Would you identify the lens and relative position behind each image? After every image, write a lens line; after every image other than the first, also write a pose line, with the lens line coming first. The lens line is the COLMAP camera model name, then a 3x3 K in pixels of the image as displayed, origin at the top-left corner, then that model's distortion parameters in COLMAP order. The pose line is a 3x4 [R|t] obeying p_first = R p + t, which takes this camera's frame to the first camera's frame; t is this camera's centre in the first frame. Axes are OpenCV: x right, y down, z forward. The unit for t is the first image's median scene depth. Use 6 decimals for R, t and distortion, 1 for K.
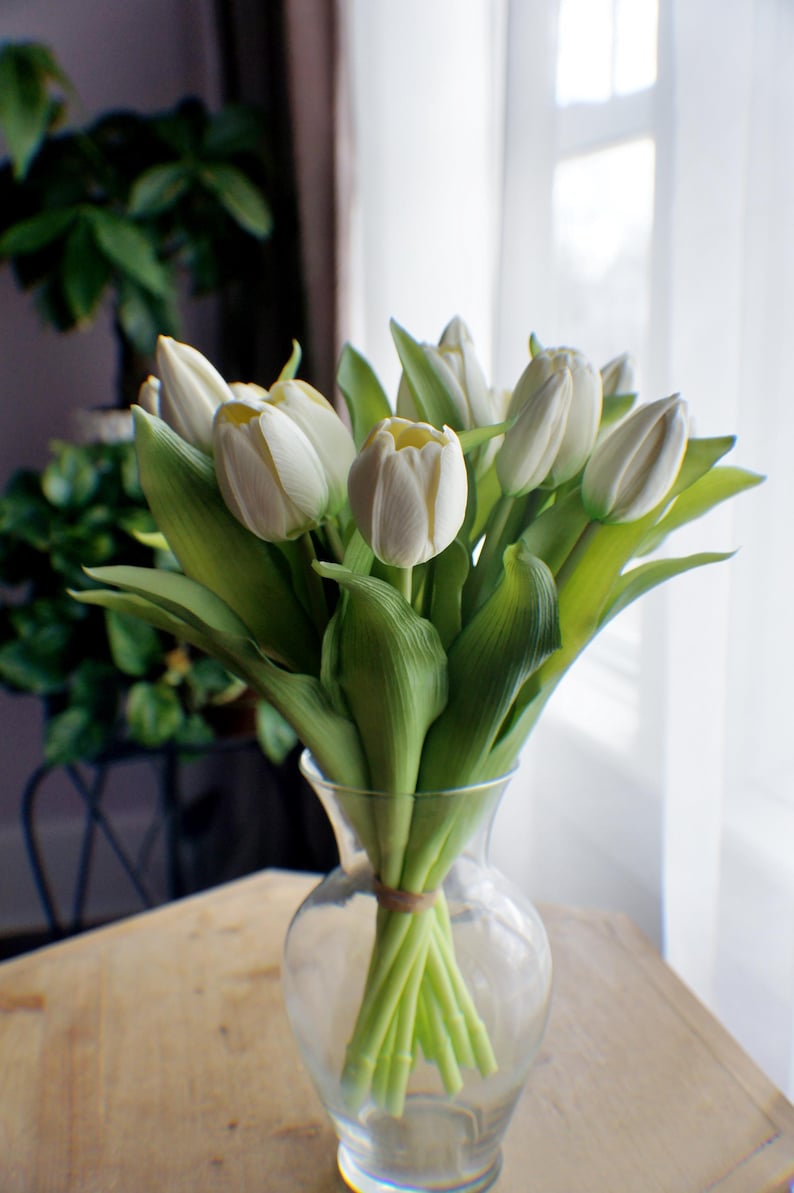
lens RADIAL K [[1218.0, 0, 397.0], [0, 1218.0, 596.5], [0, 0, 1]] dist [-0.023825, -0.029615]
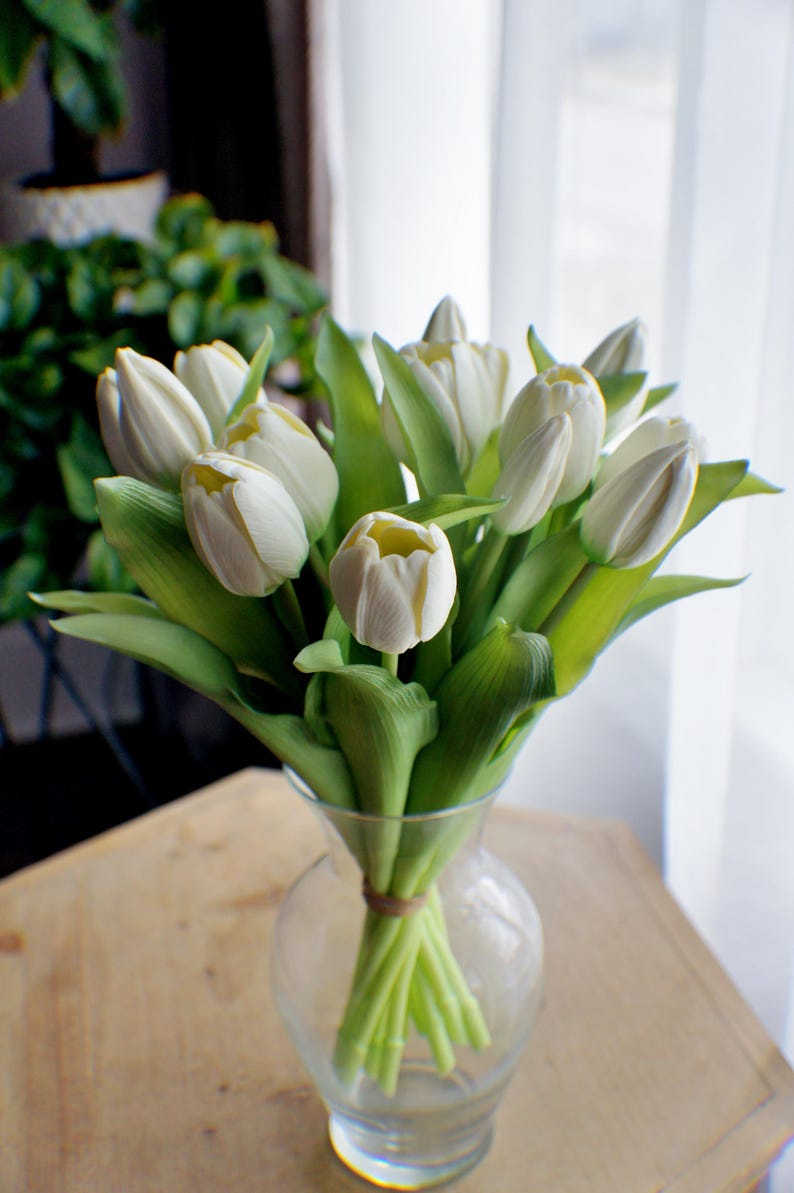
lens RADIAL K [[1375.2, 0, 397.0], [0, 1375.2, 596.5], [0, 0, 1]] dist [0.000950, -0.011112]
pose [[0.999925, -0.009948, 0.007192, 0.002557], [0.008339, 0.980425, 0.196717, -0.195709], [-0.009009, -0.196642, 0.980434, -0.031620]]
